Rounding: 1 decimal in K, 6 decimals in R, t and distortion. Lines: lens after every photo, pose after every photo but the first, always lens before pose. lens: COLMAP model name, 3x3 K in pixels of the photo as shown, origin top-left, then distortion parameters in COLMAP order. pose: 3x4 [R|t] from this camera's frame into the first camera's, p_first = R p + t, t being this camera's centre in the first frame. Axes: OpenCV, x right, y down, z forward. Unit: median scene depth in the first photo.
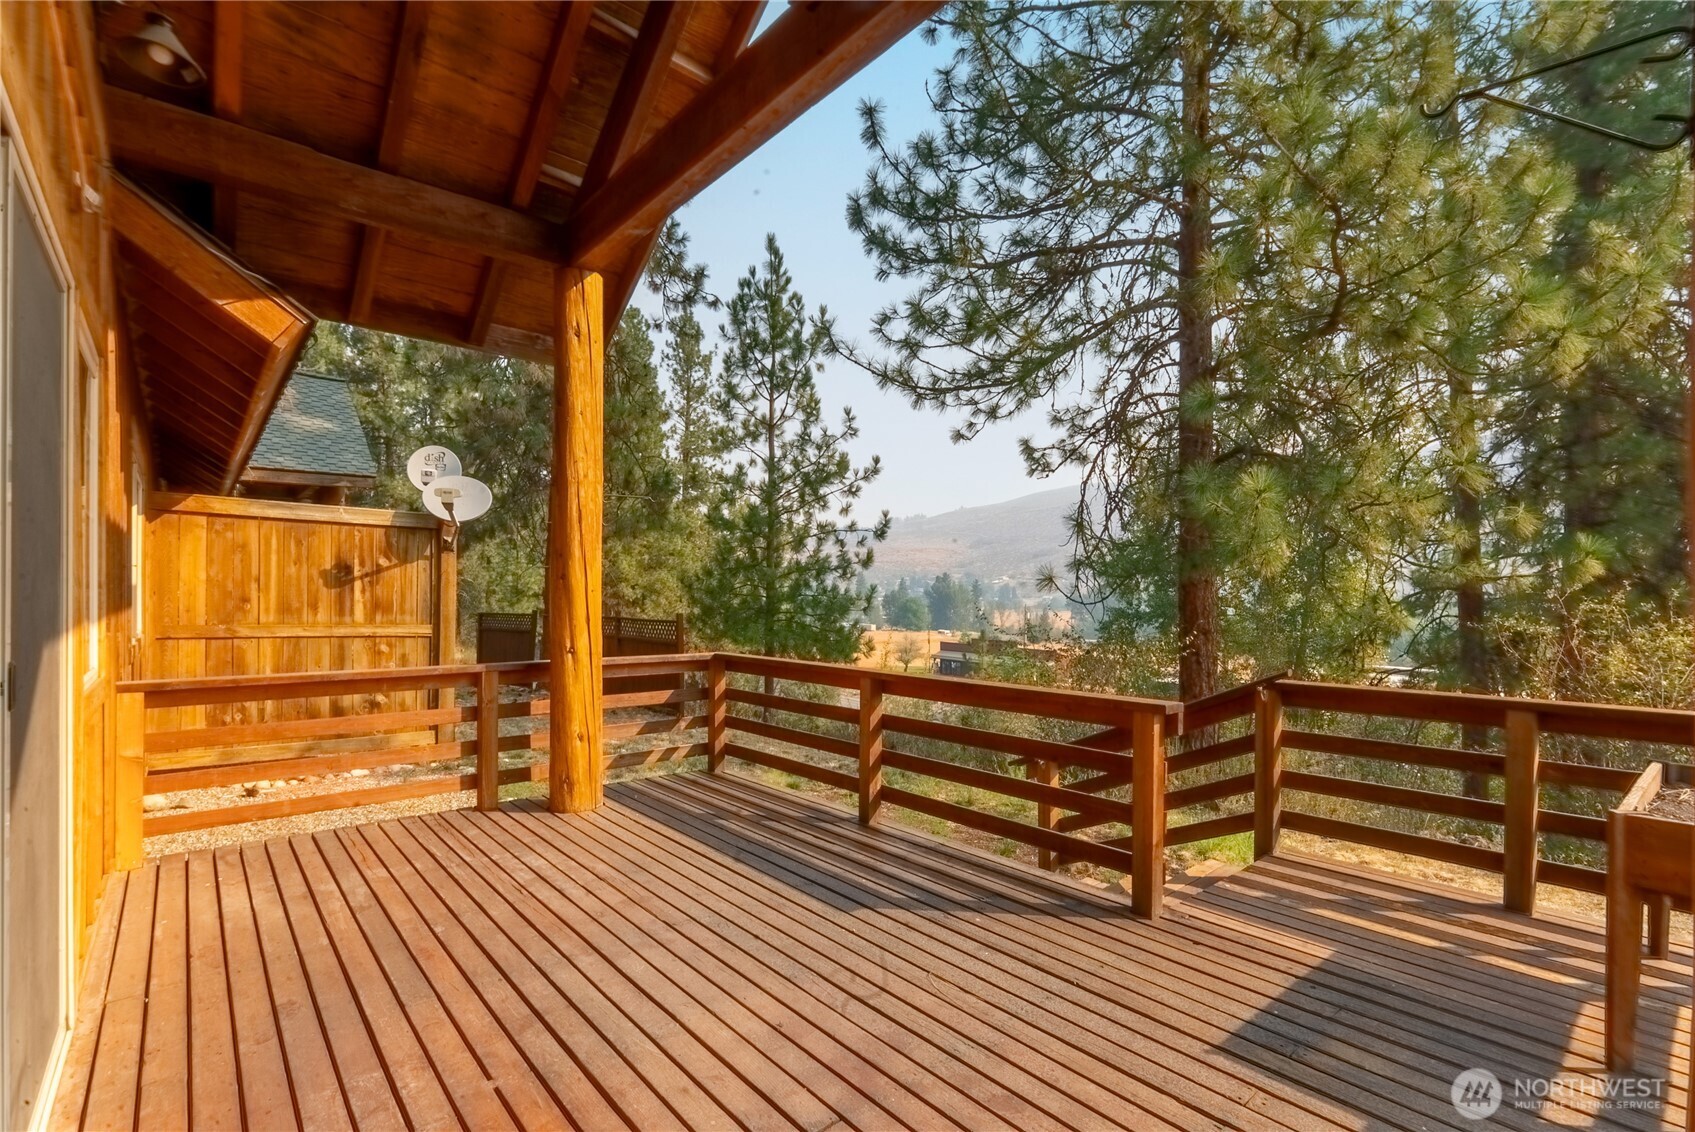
lens RADIAL K [[768.9, 0, 855.9], [0, 768.9, 577.3], [0, 0, 1]] dist [0.000721, 0.000040]
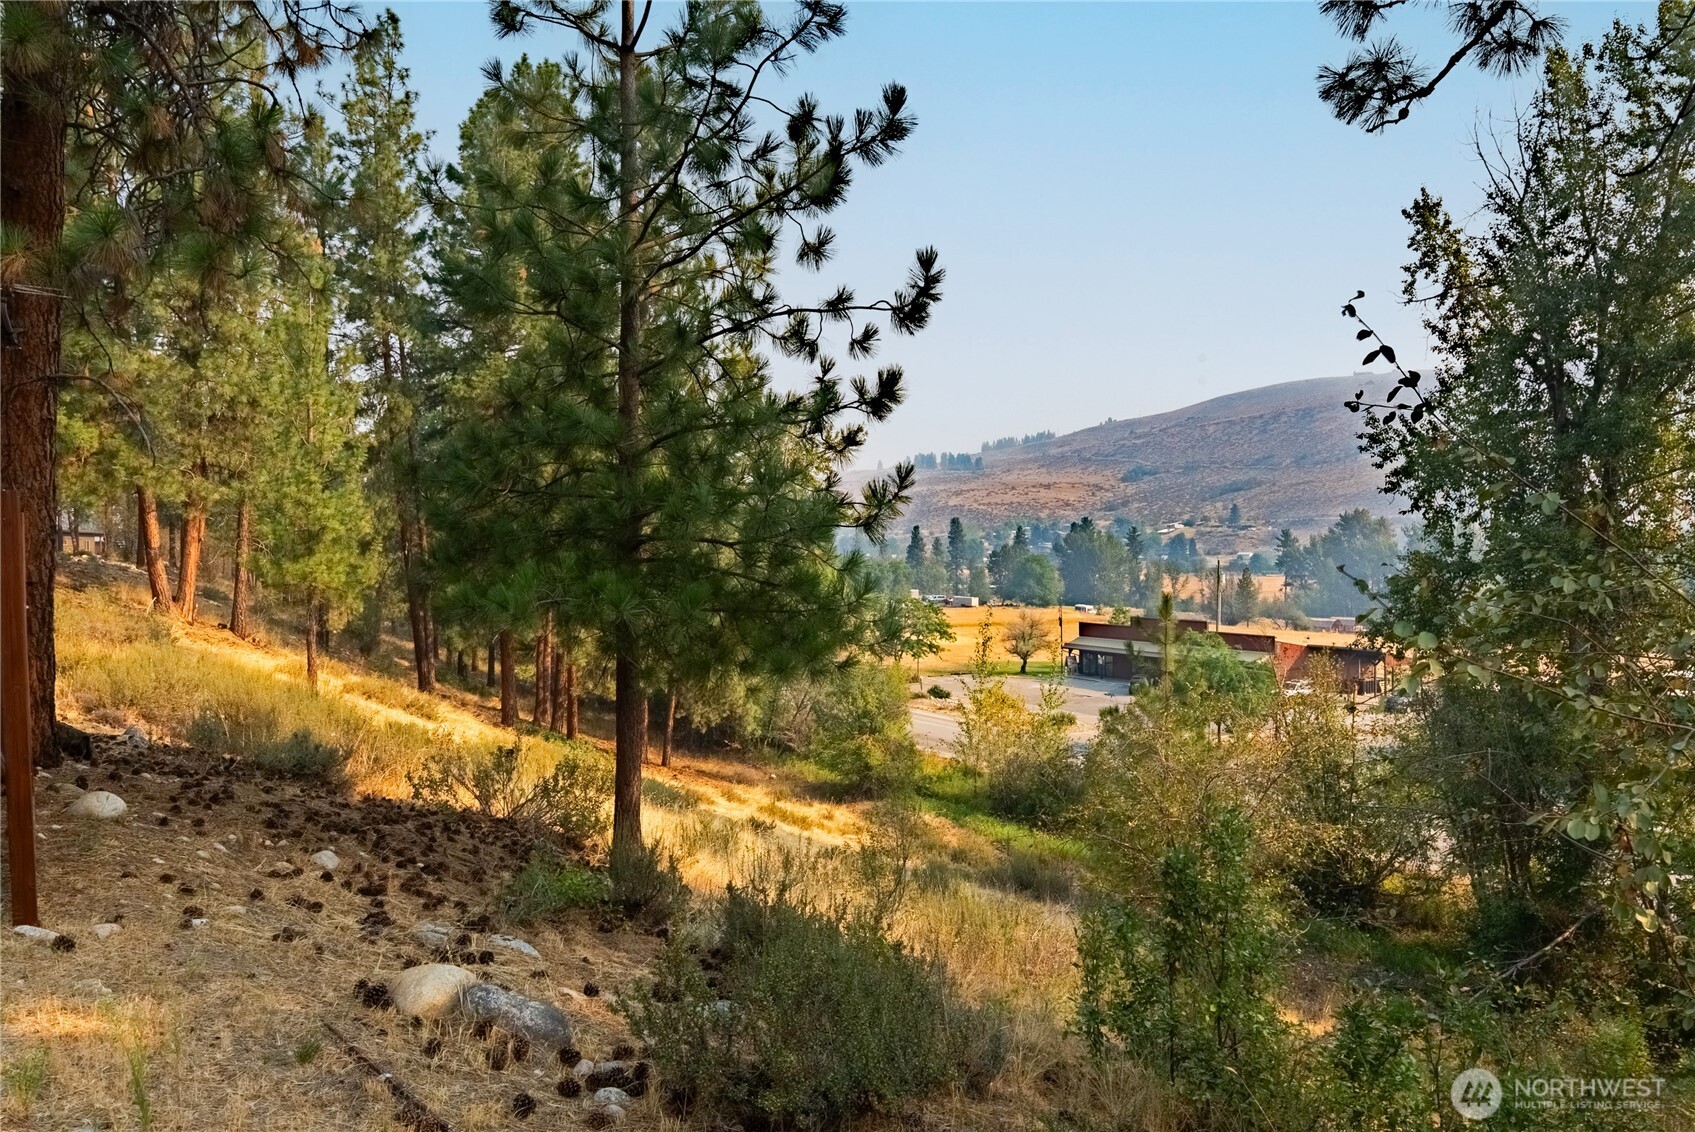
lens RADIAL K [[1148.5, 0, 840.6], [0, 1148.5, 561.8], [0, 0, 1]] dist [-0.002048, -0.005765]
pose [[0.995438, -0.012485, -0.094594, 0.023493], [0.015216, 0.999486, 0.028210, 0.021618], [0.094193, -0.029520, 0.995116, 0.224337]]
